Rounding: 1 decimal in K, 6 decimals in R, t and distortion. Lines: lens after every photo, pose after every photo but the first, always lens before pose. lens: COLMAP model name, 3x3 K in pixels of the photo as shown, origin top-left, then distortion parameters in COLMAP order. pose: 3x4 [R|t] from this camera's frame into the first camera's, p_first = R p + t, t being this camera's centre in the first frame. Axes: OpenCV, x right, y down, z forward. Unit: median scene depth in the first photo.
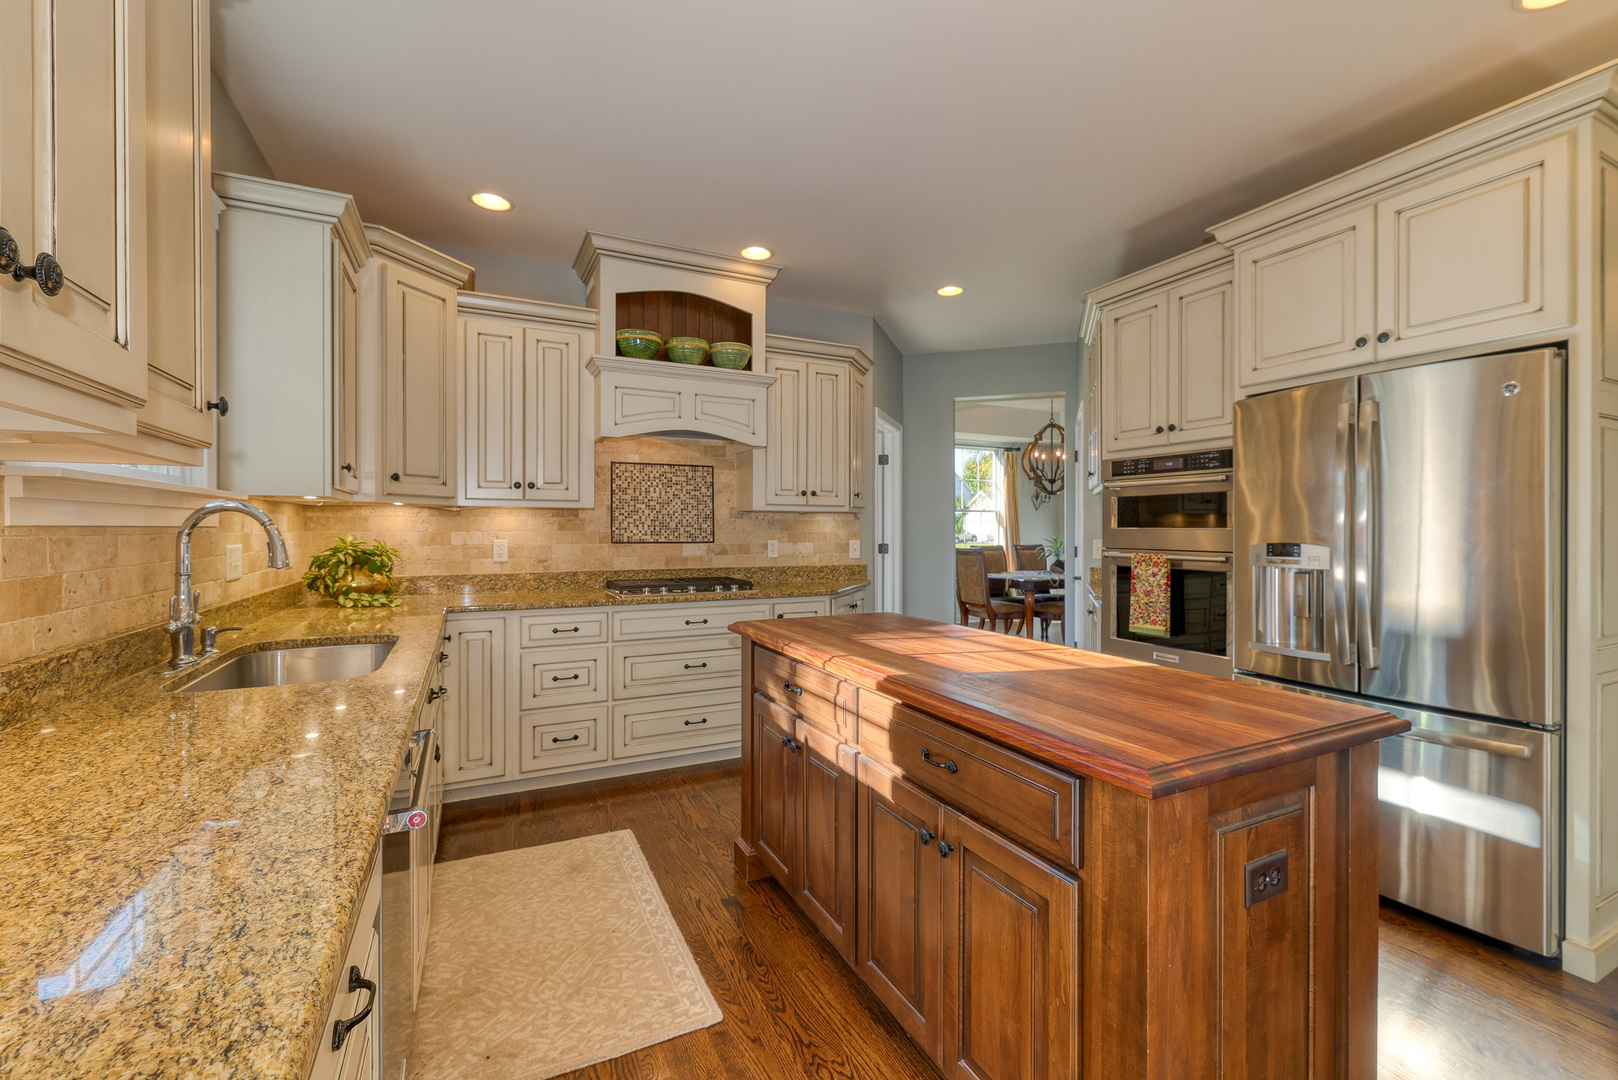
lens RADIAL K [[681.6, 0, 802.2], [0, 681.6, 533.7], [0, 0, 1]] dist [0.000327, 0.000047]
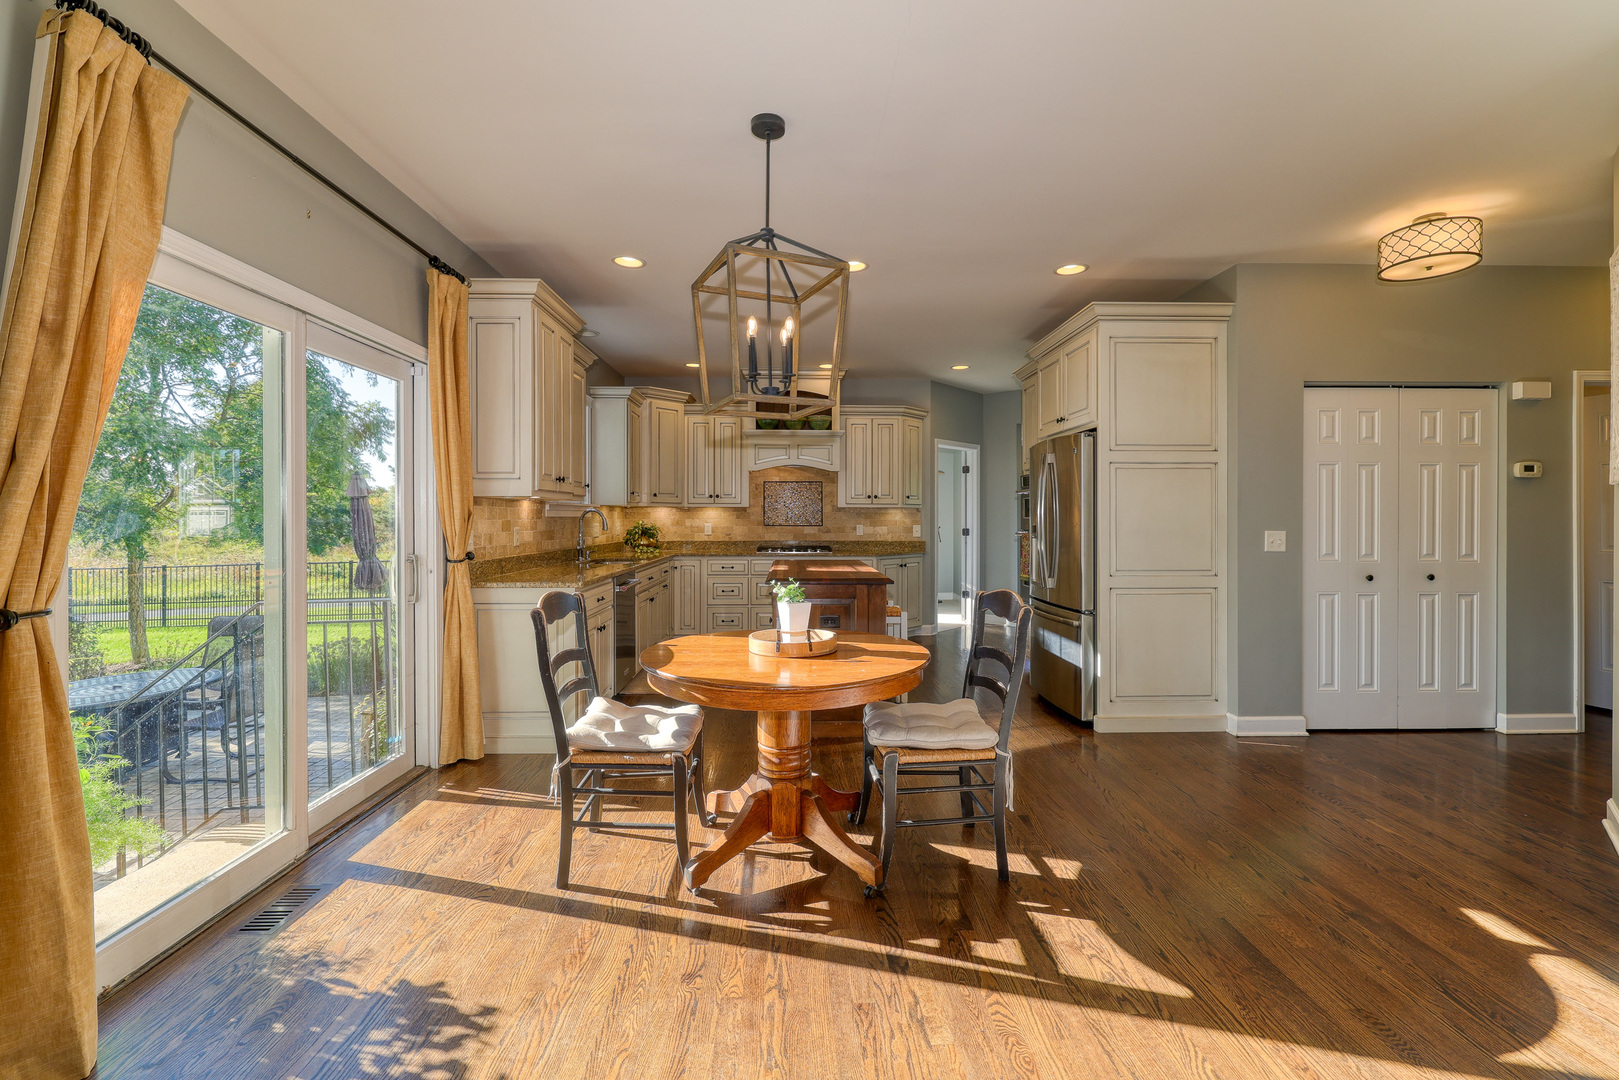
lens RADIAL K [[684.5, 0, 812.3], [0, 684.5, 527.9], [0, 0, 1]] dist [-0.000773, 0.000256]
pose [[0.914415, 0.006088, -0.404732, 0.603191], [-0.003368, 0.999967, 0.007433, 0.005589], [0.404764, -0.005433, 0.914405, -0.650617]]
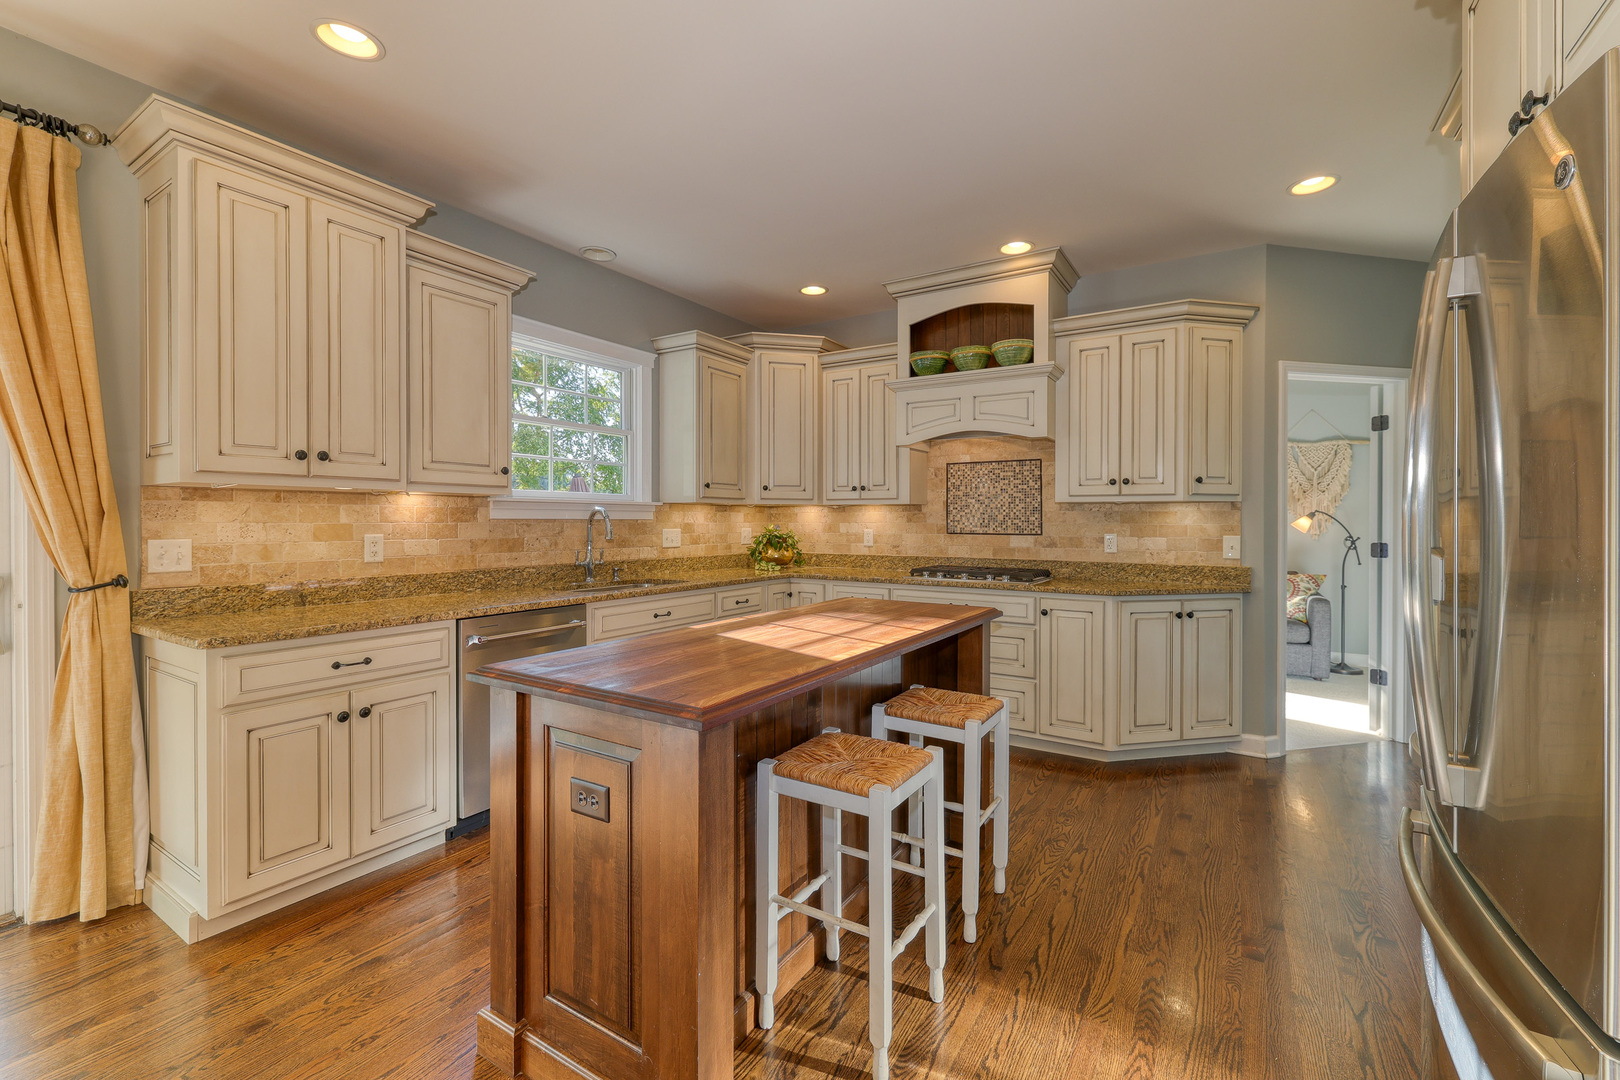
lens RADIAL K [[684.9, 0, 812.8], [0, 684.9, 527.9], [0, 0, 1]] dist [-0.000773, 0.000256]
pose [[0.523154, 0.009414, -0.852186, 0.612315], [-0.007831, 0.999950, 0.006239, -0.001309], [0.852202, 0.003410, 0.523202, 0.203854]]
